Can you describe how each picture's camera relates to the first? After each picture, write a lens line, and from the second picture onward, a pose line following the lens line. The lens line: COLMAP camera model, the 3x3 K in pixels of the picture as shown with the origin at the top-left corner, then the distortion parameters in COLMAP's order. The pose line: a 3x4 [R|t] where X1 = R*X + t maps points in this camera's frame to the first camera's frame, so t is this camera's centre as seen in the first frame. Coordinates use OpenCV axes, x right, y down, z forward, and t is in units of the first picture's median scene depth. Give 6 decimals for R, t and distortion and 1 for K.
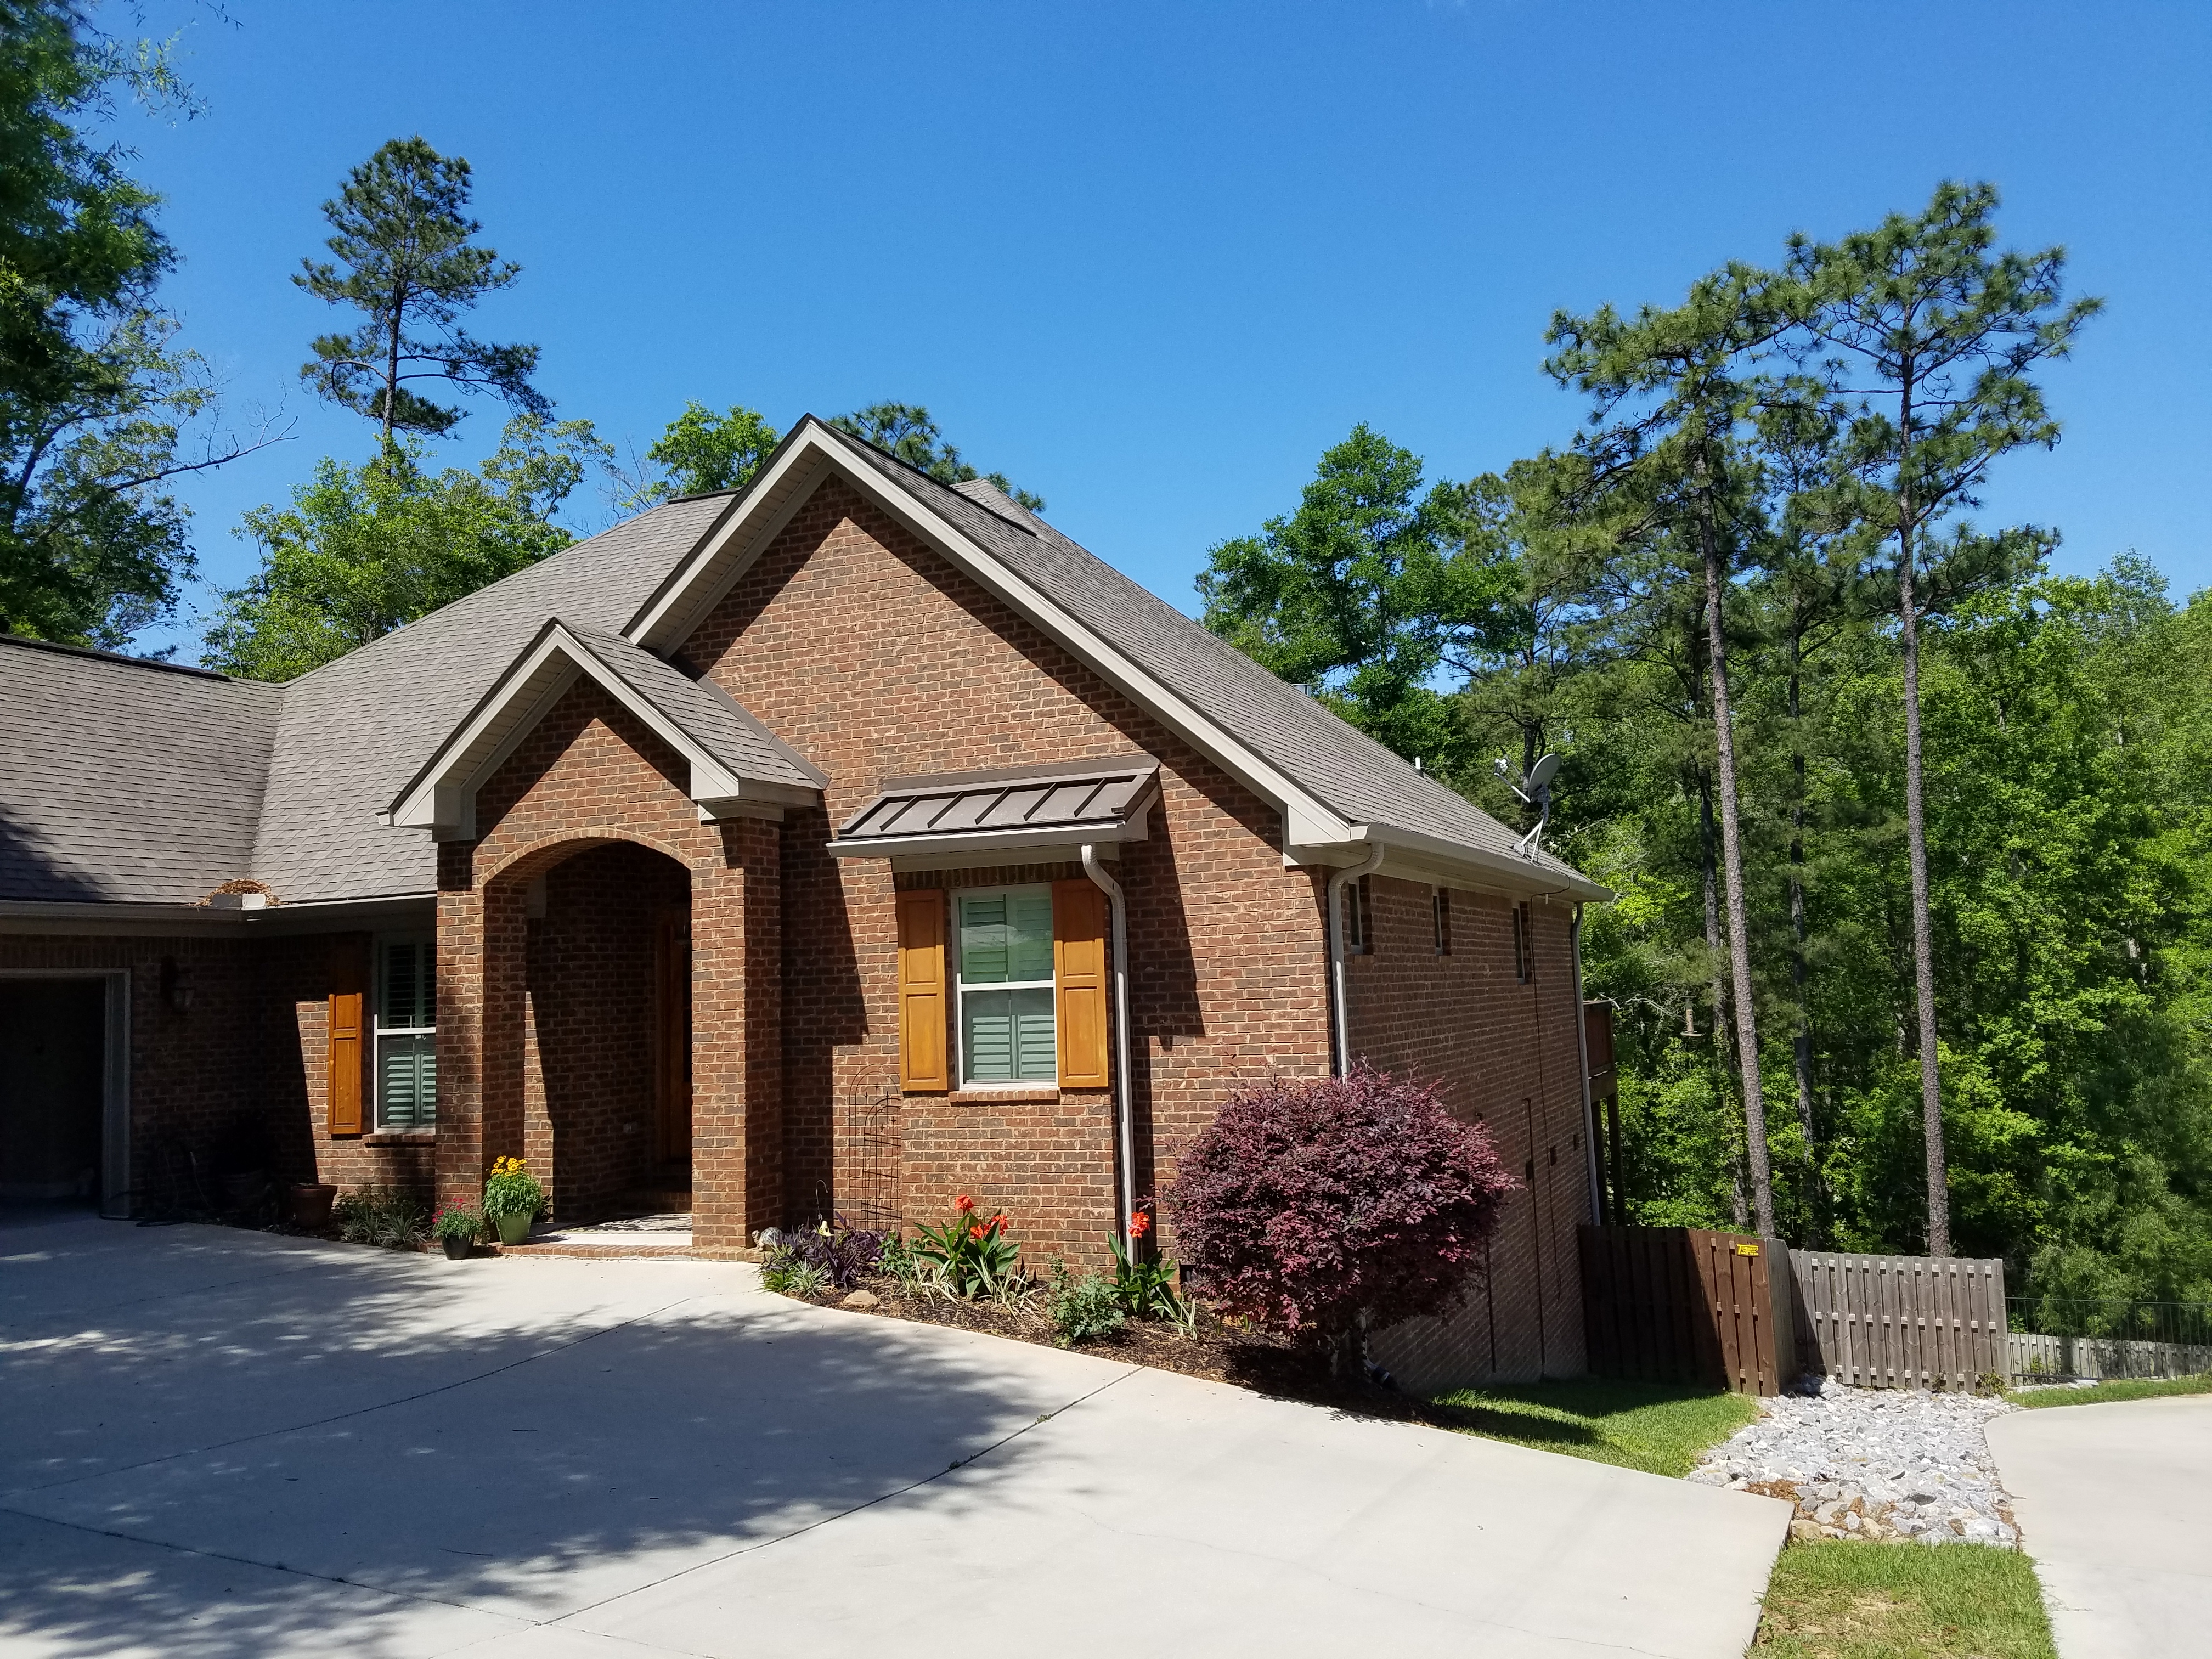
lens RADIAL K [[1585.8, 0, 1092.7], [0, 1585.8, 848.2], [0, 0, 1]] dist [0.280378, -0.473138]
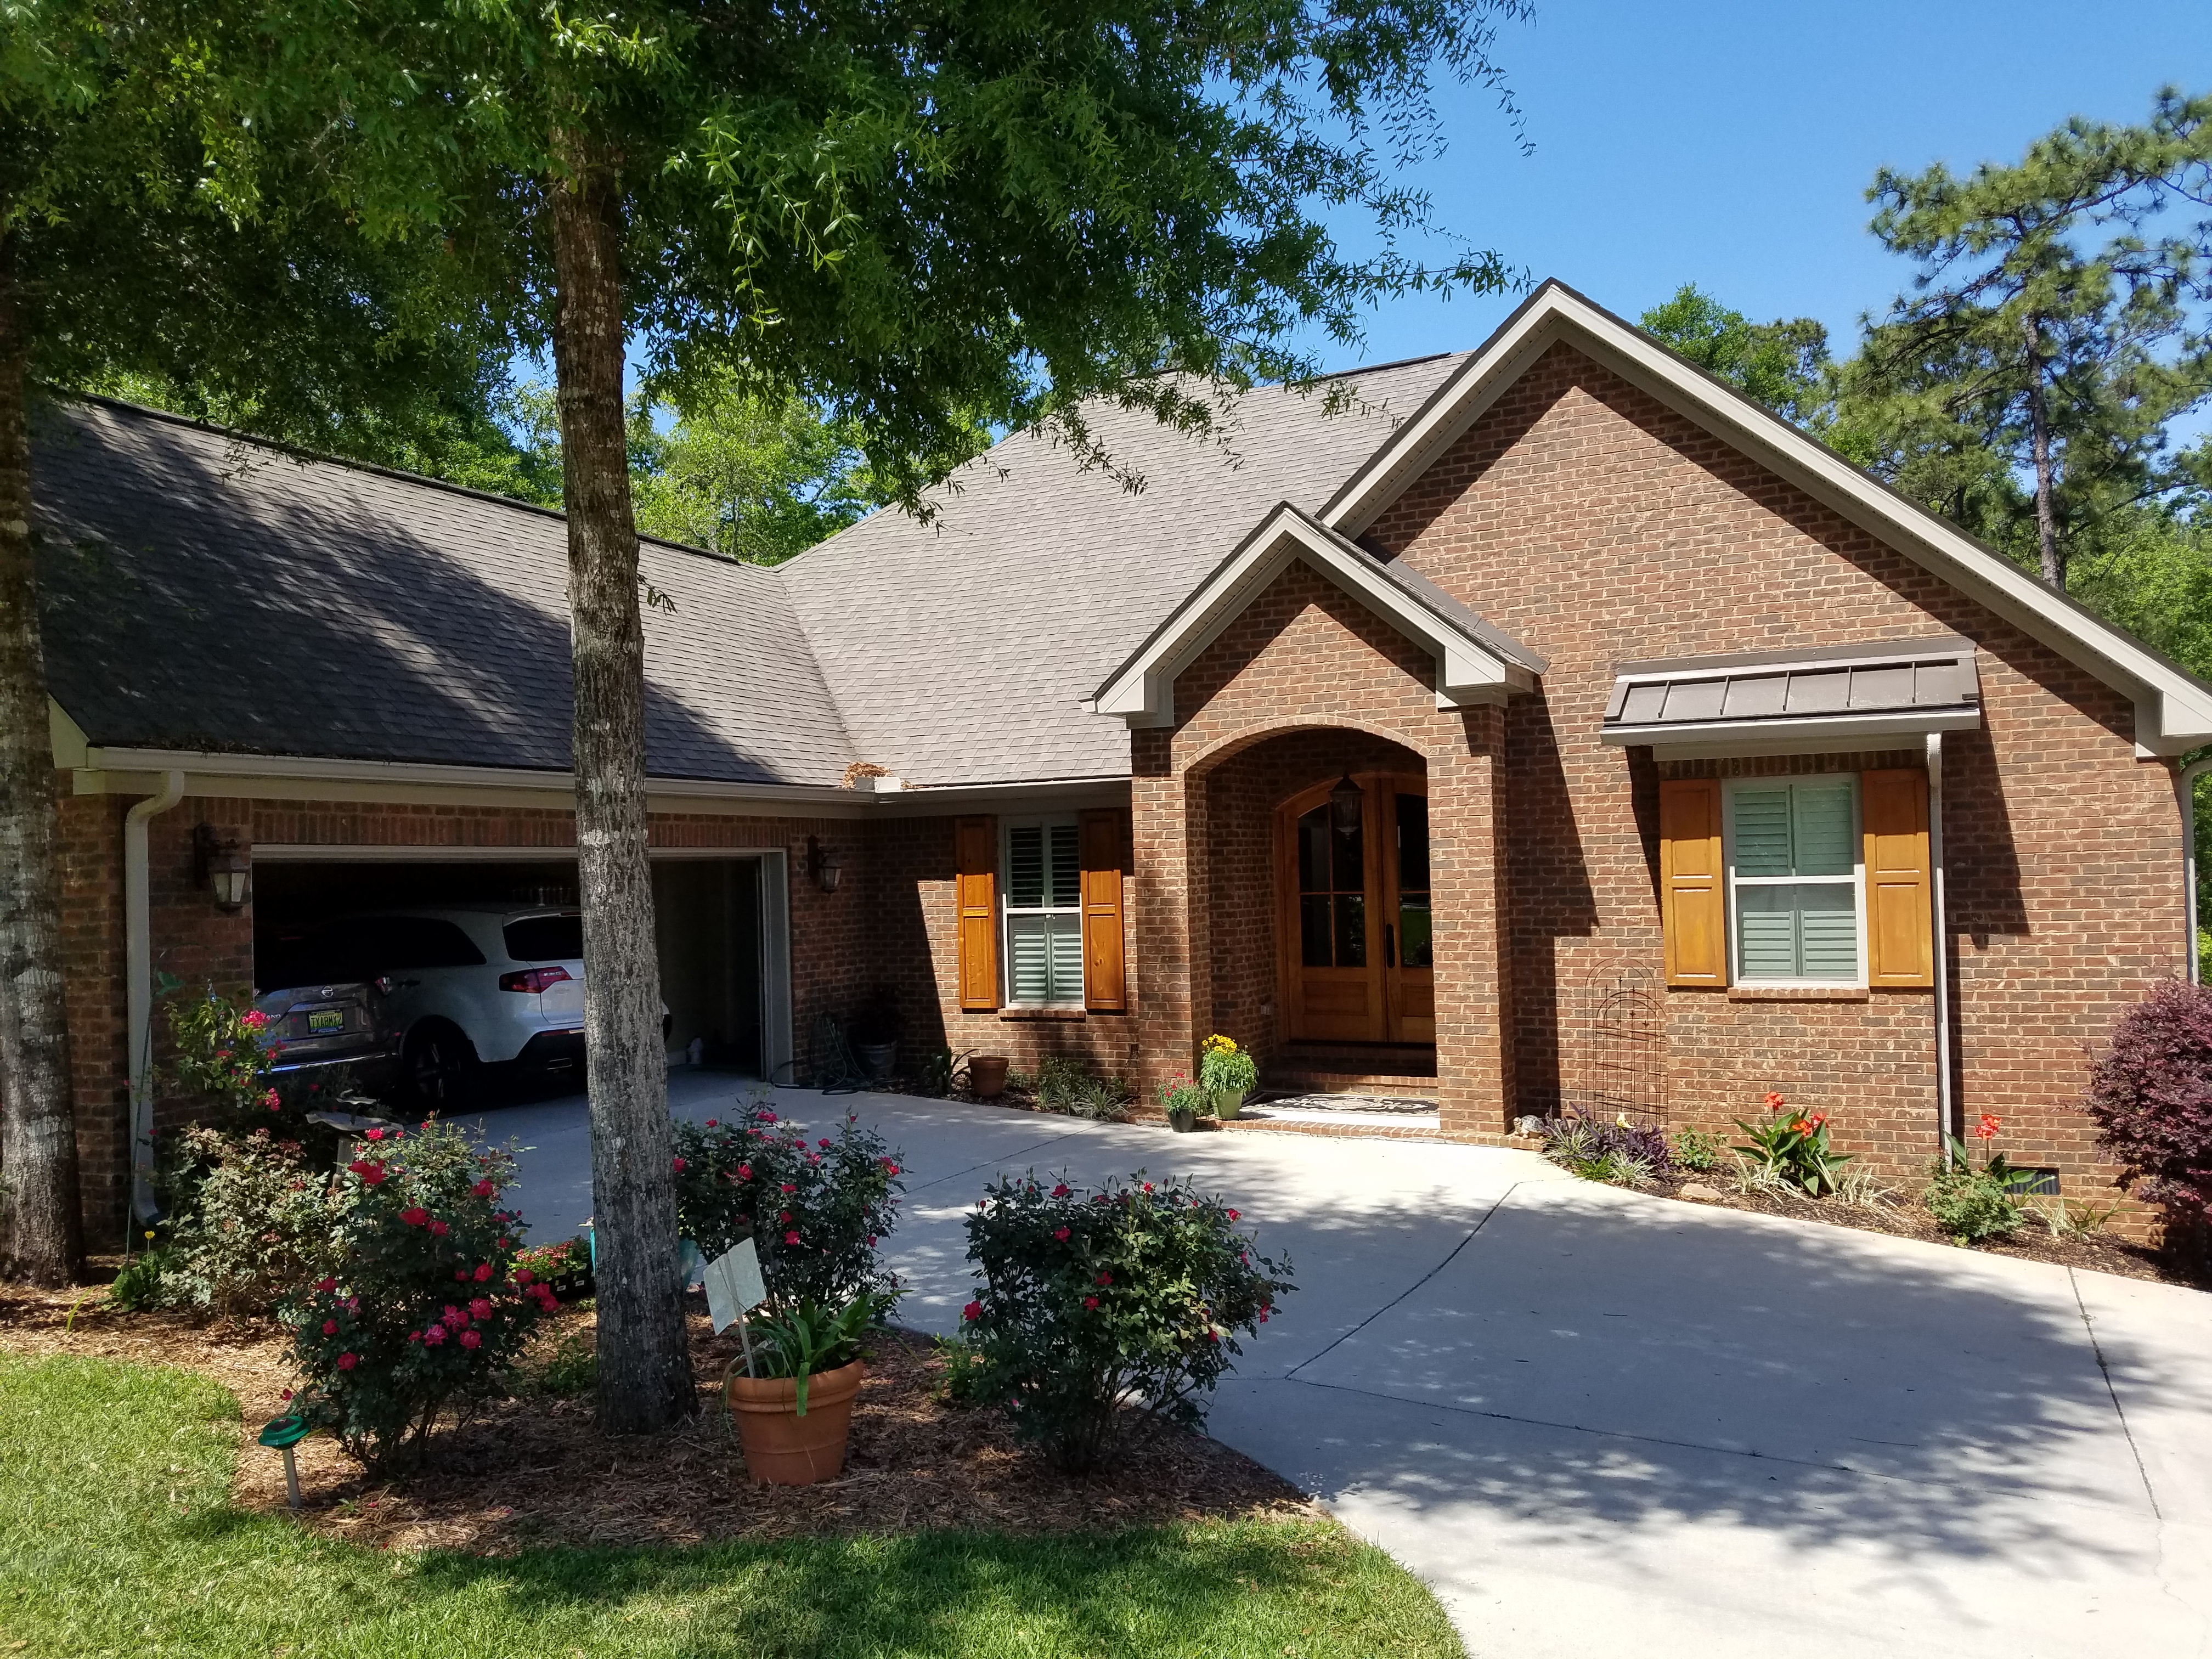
lens RADIAL K [[1585.8, 0, 1092.7], [0, 1585.8, 848.2], [0, 0, 1]] dist [0.280378, -0.473138]
pose [[0.999723, 0.008551, -0.021910, -0.430241], [-0.006901, 0.997211, 0.074309, -0.002995], [0.022485, -0.074137, 0.996995, 0.007045]]
